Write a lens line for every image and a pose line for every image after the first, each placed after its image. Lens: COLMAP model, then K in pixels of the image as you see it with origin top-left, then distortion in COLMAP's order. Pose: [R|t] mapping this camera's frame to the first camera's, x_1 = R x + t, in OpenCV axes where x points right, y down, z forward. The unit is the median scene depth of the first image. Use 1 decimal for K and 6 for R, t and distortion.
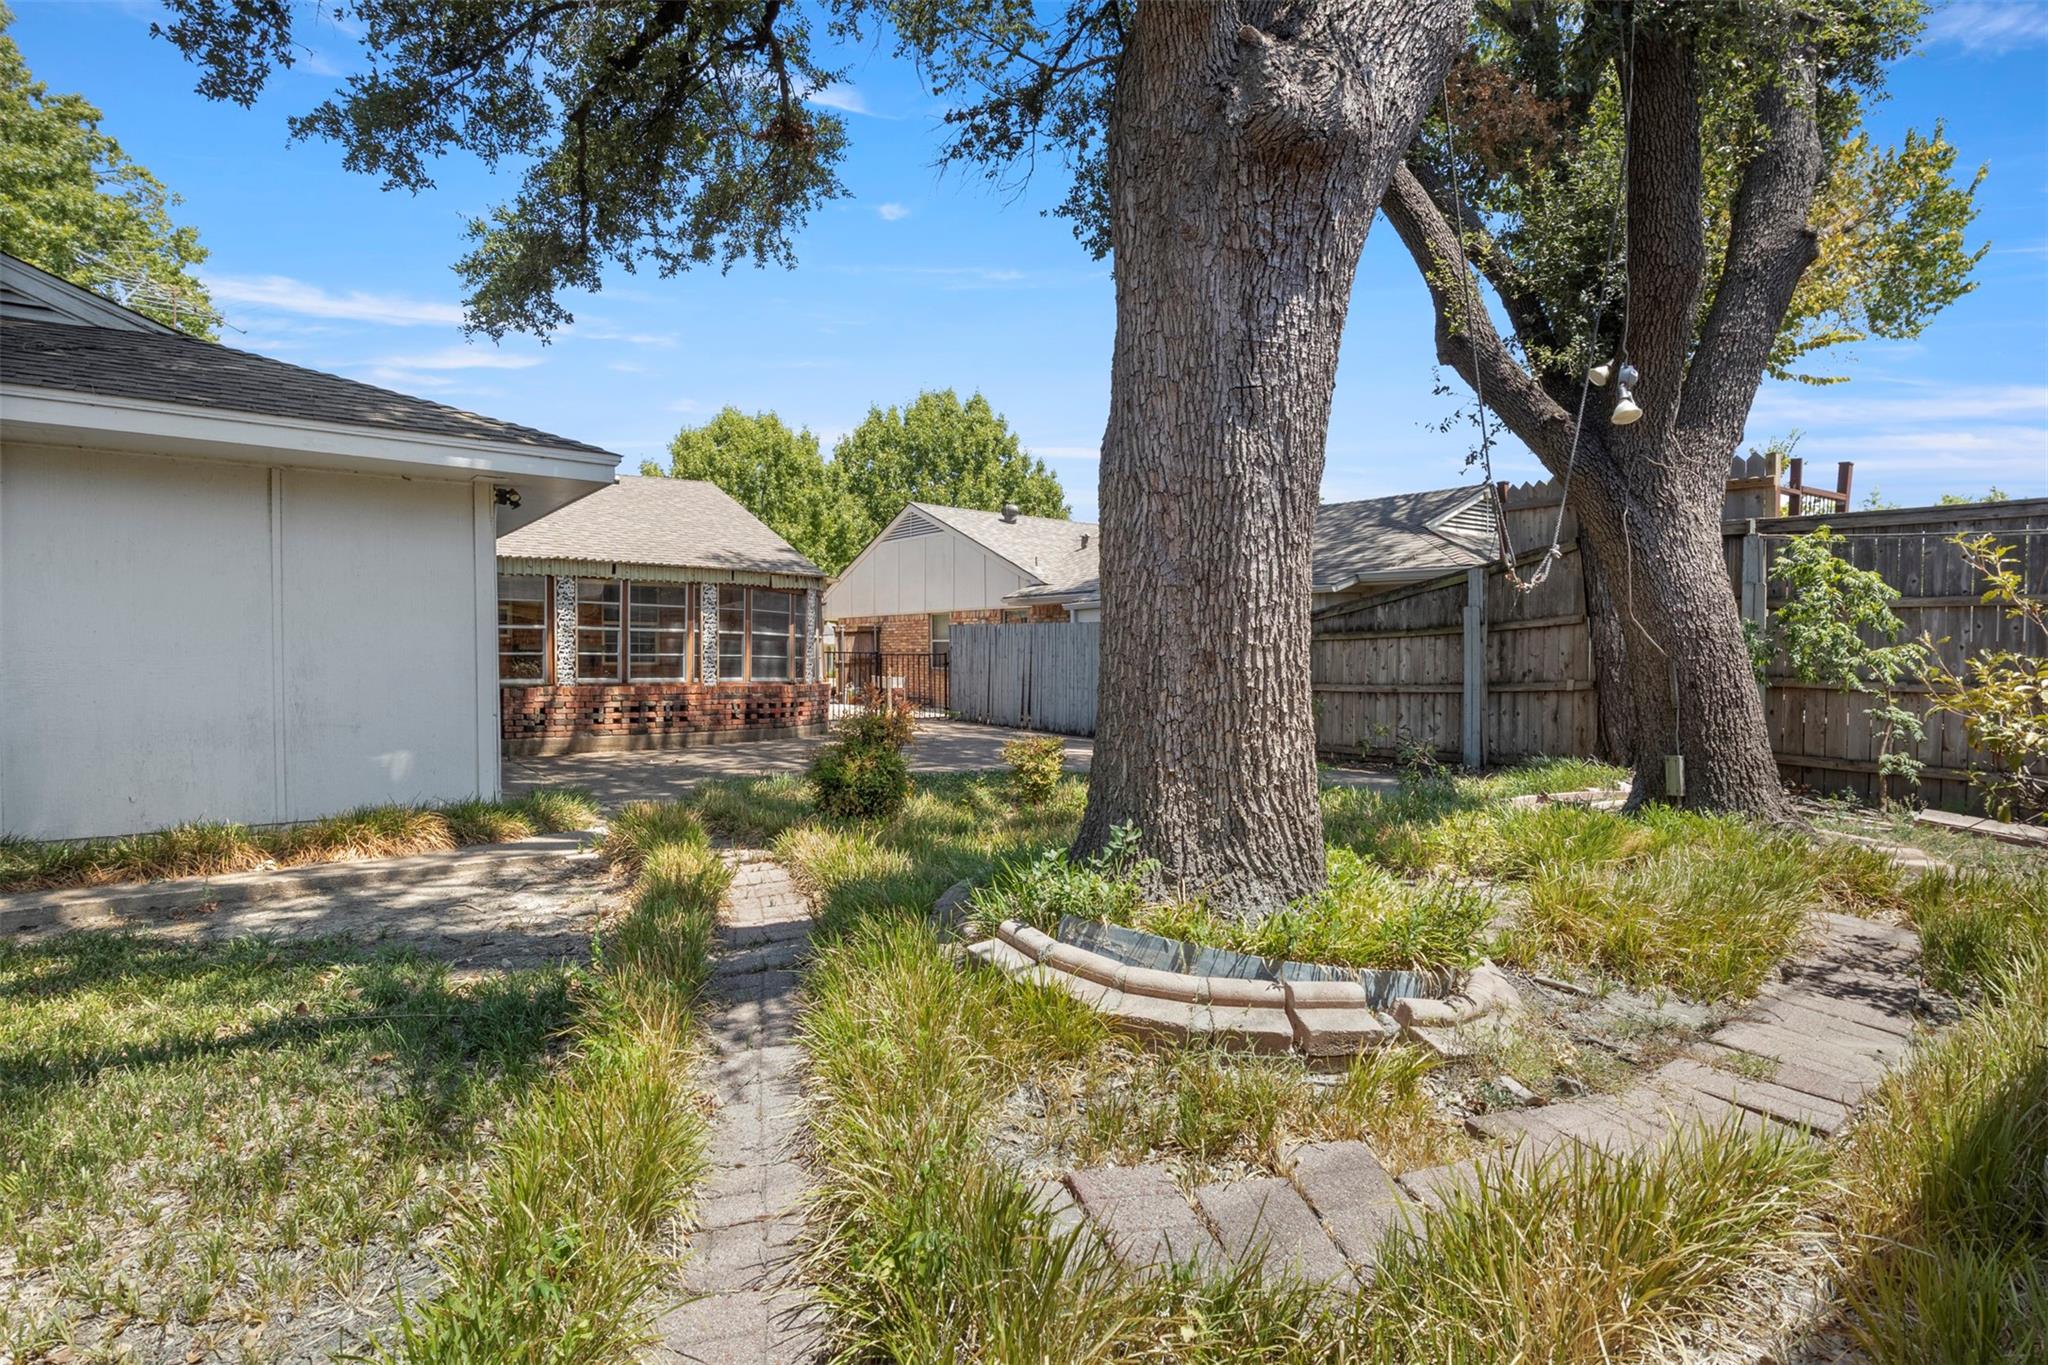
lens RADIAL K [[1020.1, 0, 1024.1], [0, 1020.1, 673.8], [0, 0, 1]] dist [0.001419, 0.000051]
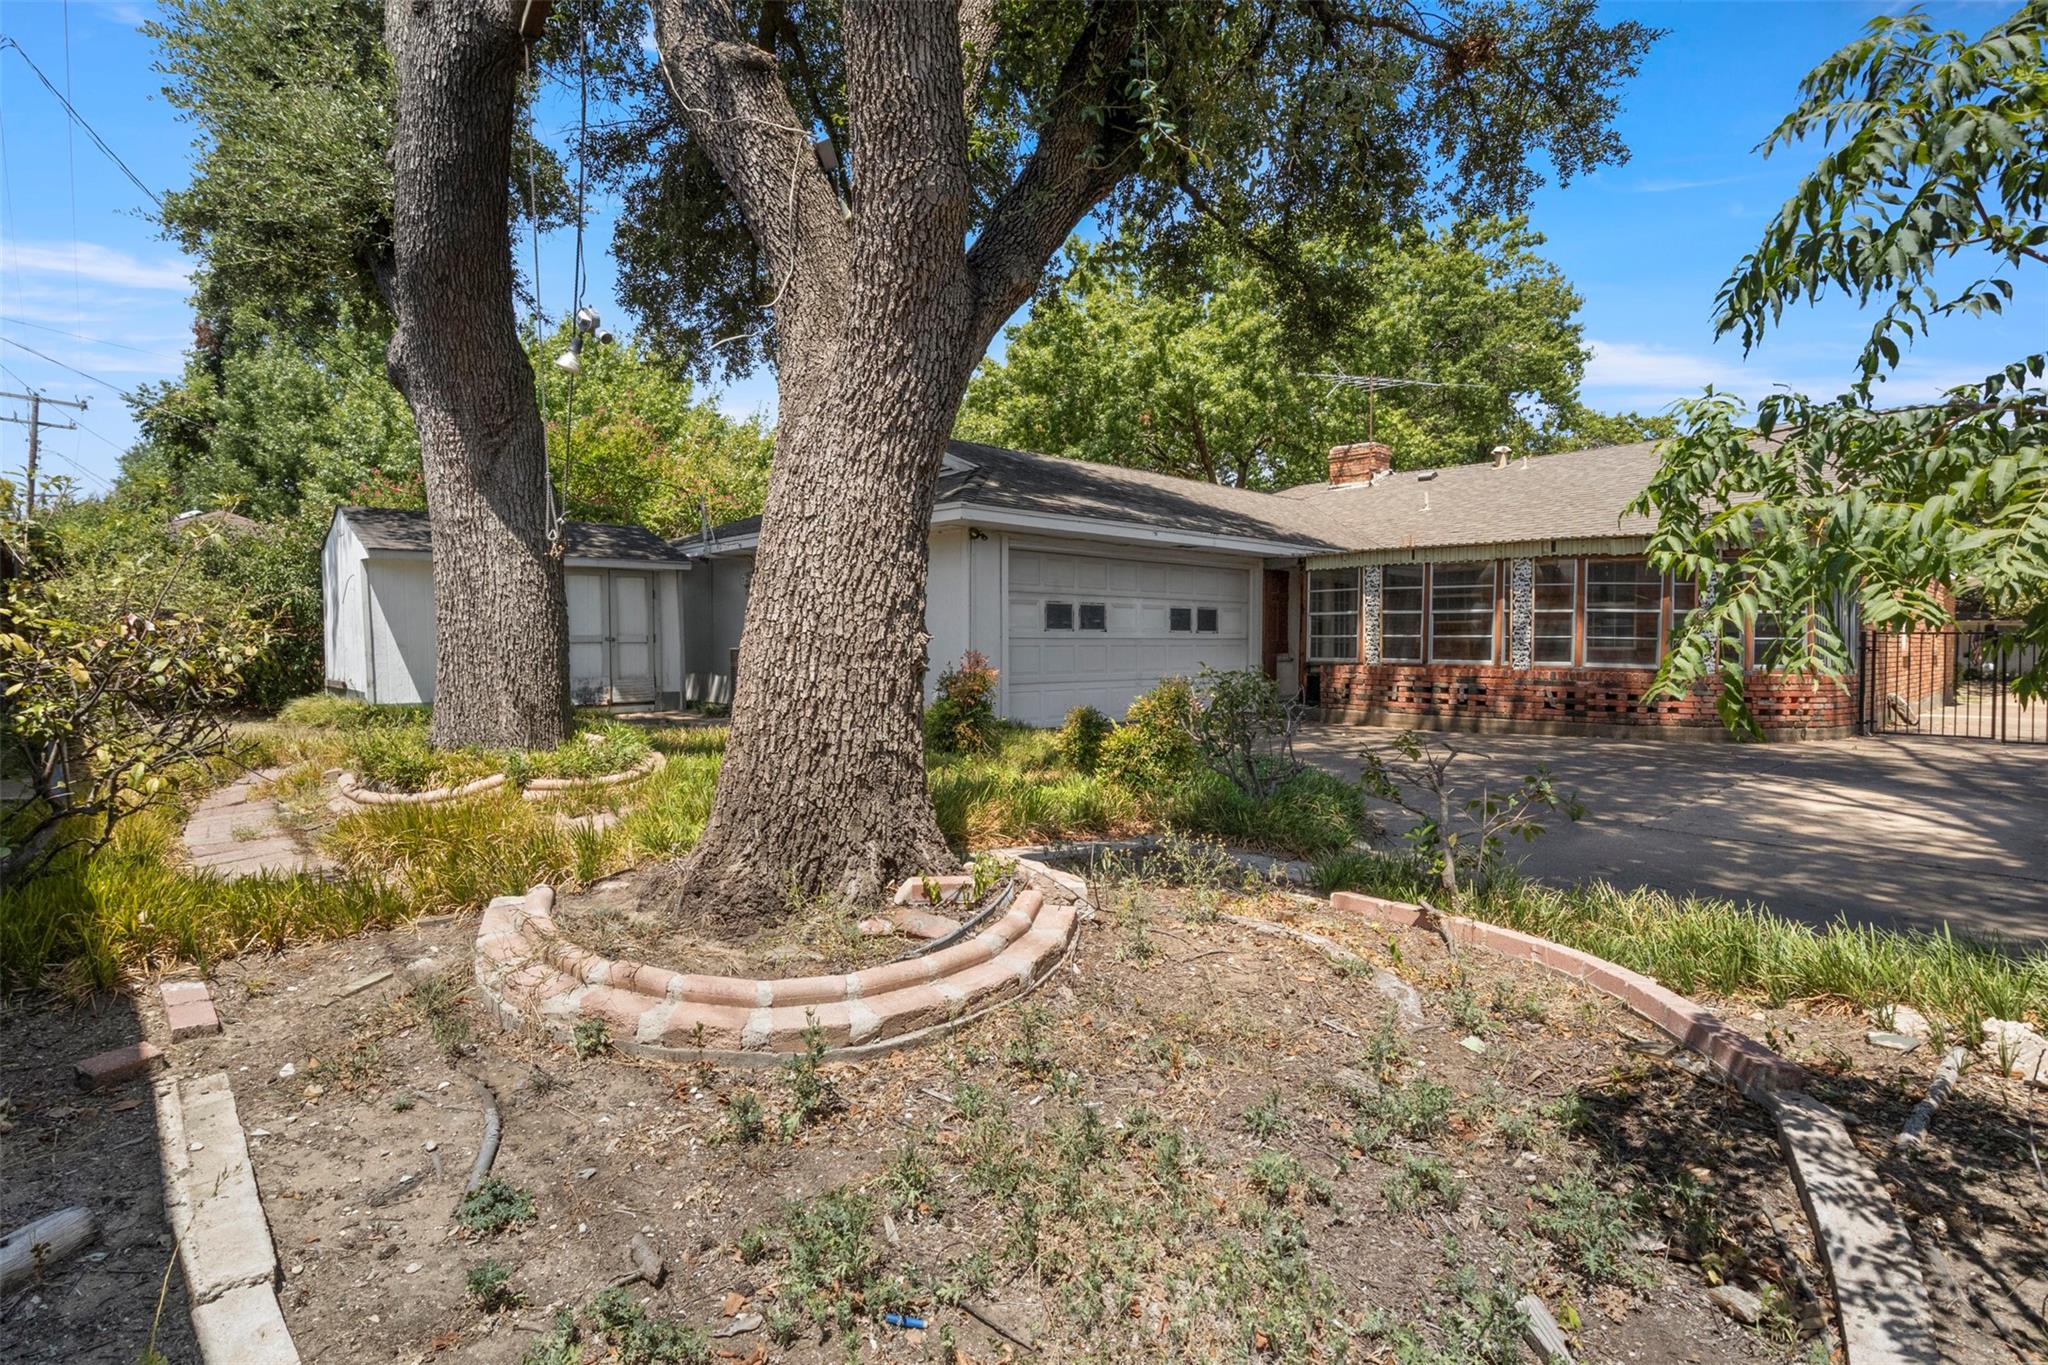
lens RADIAL K [[1020.1, 0, 1024.0], [0, 1020.1, 675.2], [0, 0, 1]] dist [0.001419, 0.000051]
pose [[0.149799, 0.034358, -0.988119, 0.559257], [-0.016027, 0.999349, 0.032318, -0.006213], [0.988587, 0.010995, 0.150252, 0.439805]]
